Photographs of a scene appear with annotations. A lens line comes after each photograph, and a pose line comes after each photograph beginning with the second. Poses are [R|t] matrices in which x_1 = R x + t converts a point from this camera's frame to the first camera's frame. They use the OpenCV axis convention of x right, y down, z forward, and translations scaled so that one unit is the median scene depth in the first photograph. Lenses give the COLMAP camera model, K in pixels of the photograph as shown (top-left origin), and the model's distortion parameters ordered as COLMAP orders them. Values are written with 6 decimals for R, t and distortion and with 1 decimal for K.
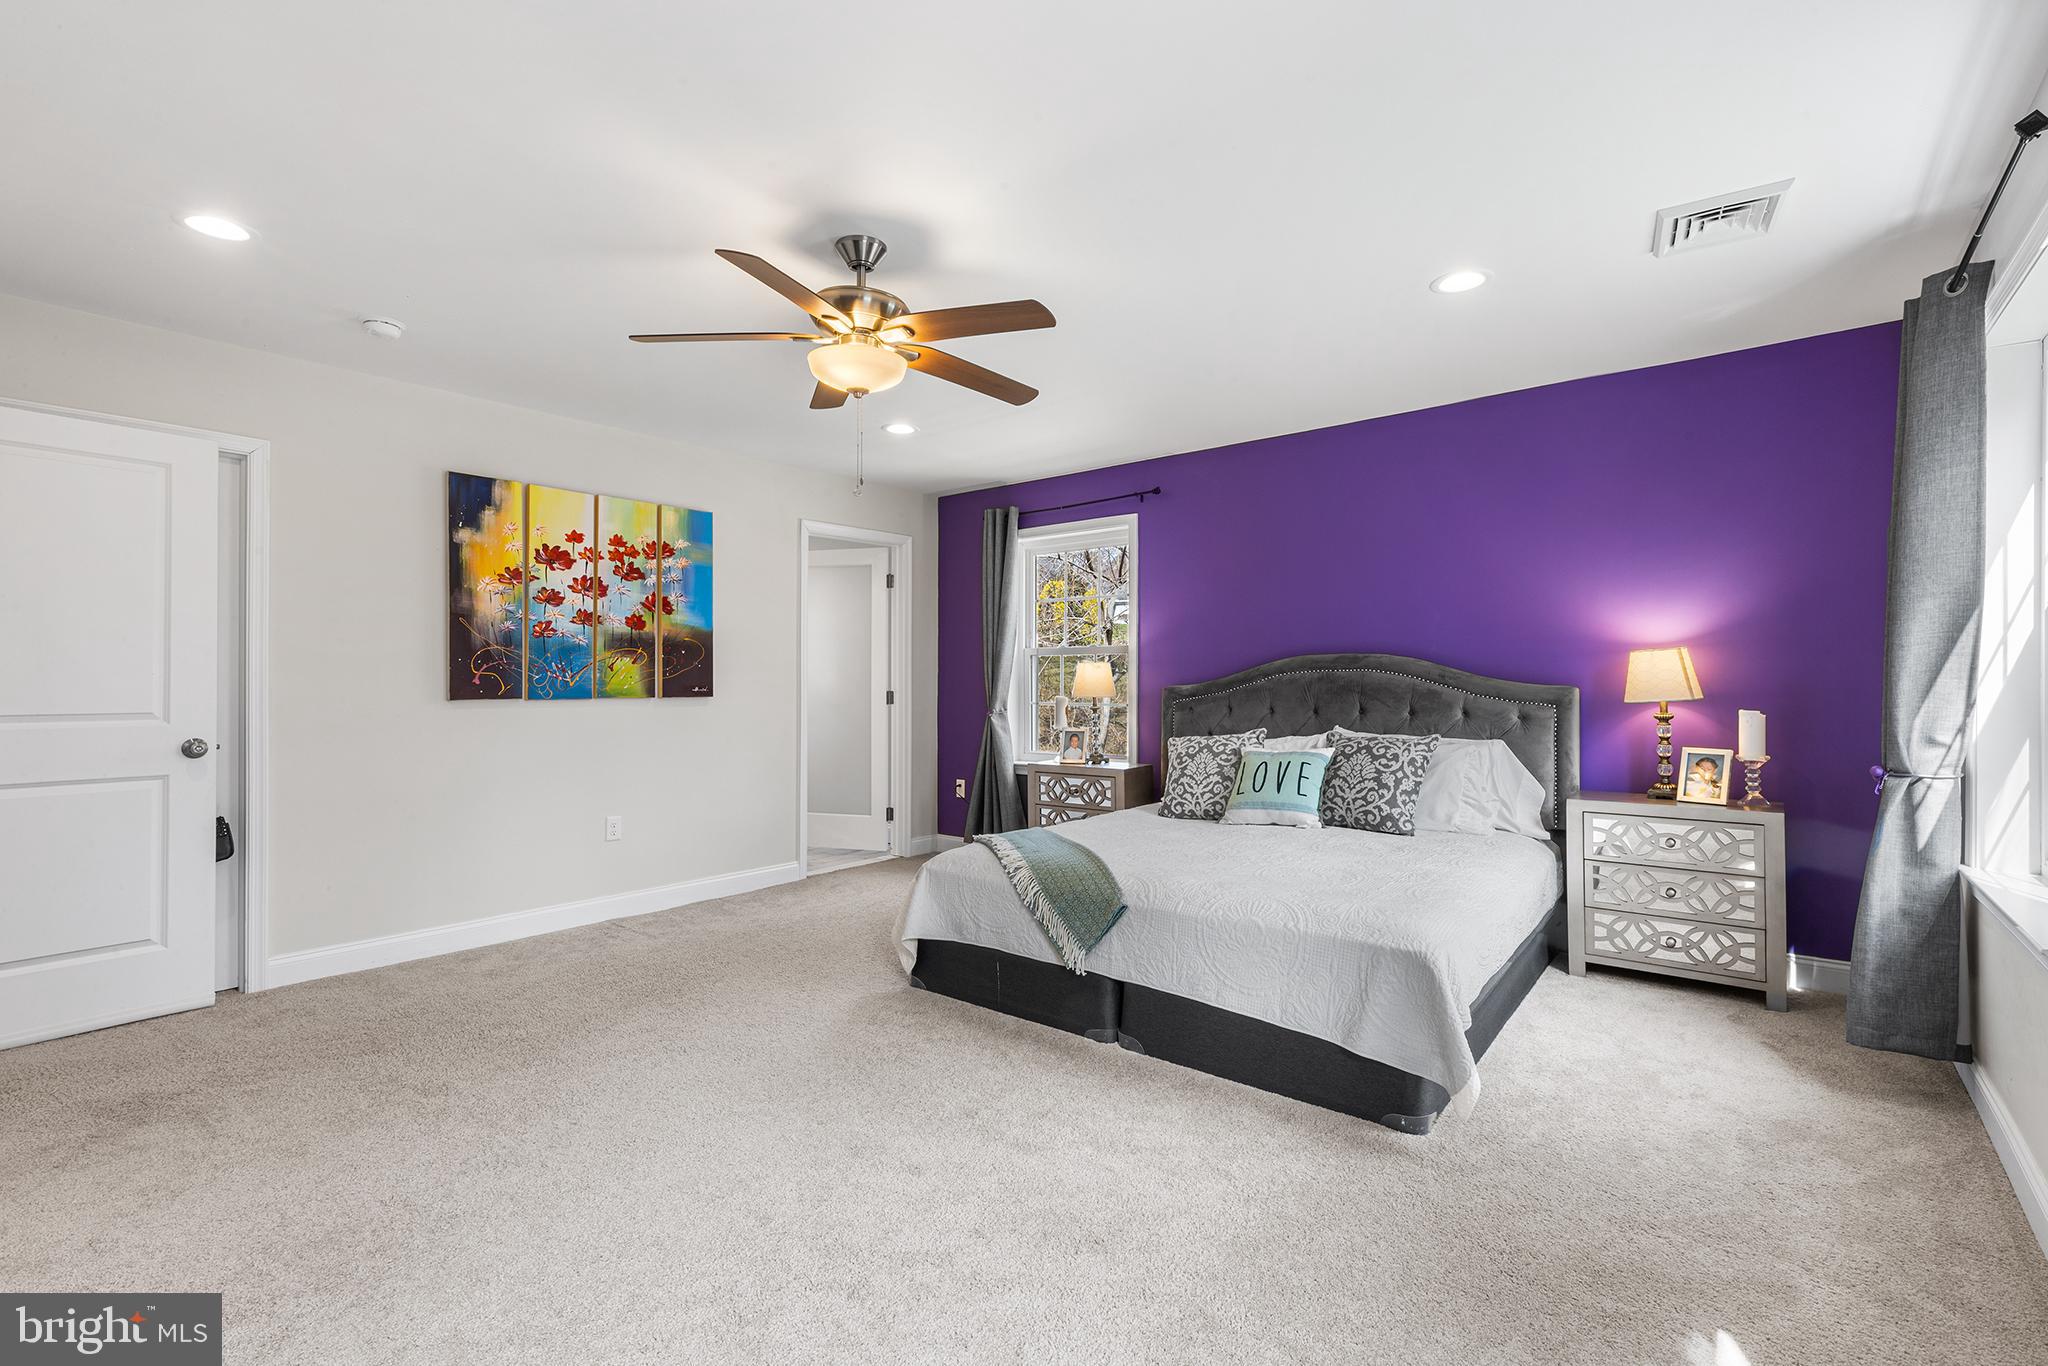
lens RADIAL K [[917.8, 0, 1031.4], [0, 917.8, 685.7], [0, 0, 1]] dist [0.002190, -0.001818]
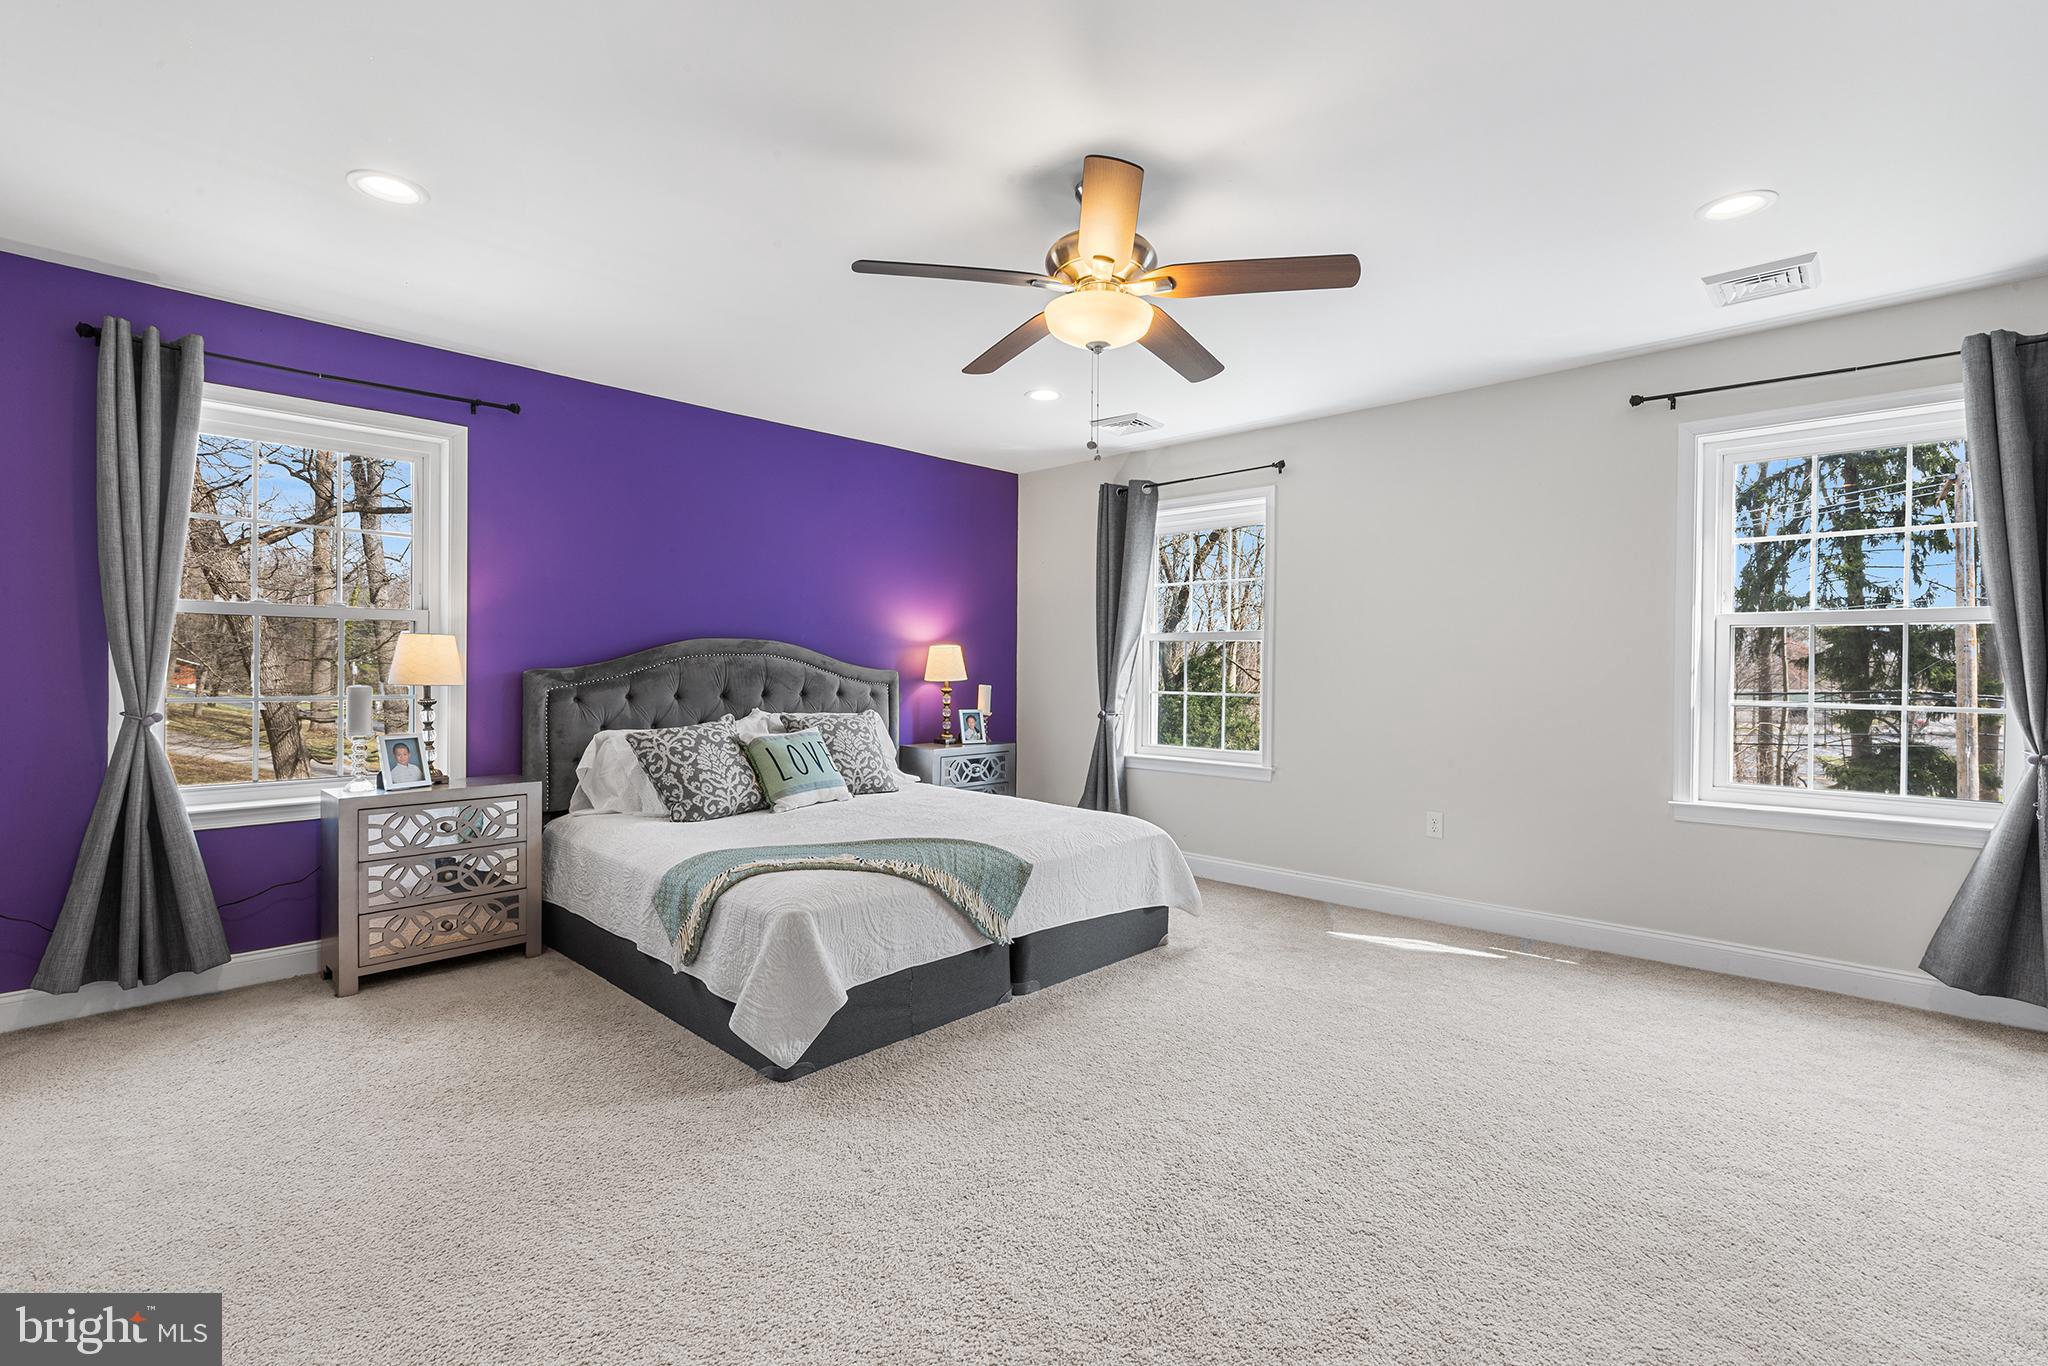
lens RADIAL K [[917.8, 0, 1015.2], [0, 917.8, 675.2], [0, 0, 1]] dist [0.002190, -0.001818]
pose [[0.084938, 0.006899, 0.996362, -0.692651], [0.004993, 0.999961, -0.007349, 0.015107], [-0.996374, 0.005599, 0.084901, 0.641526]]
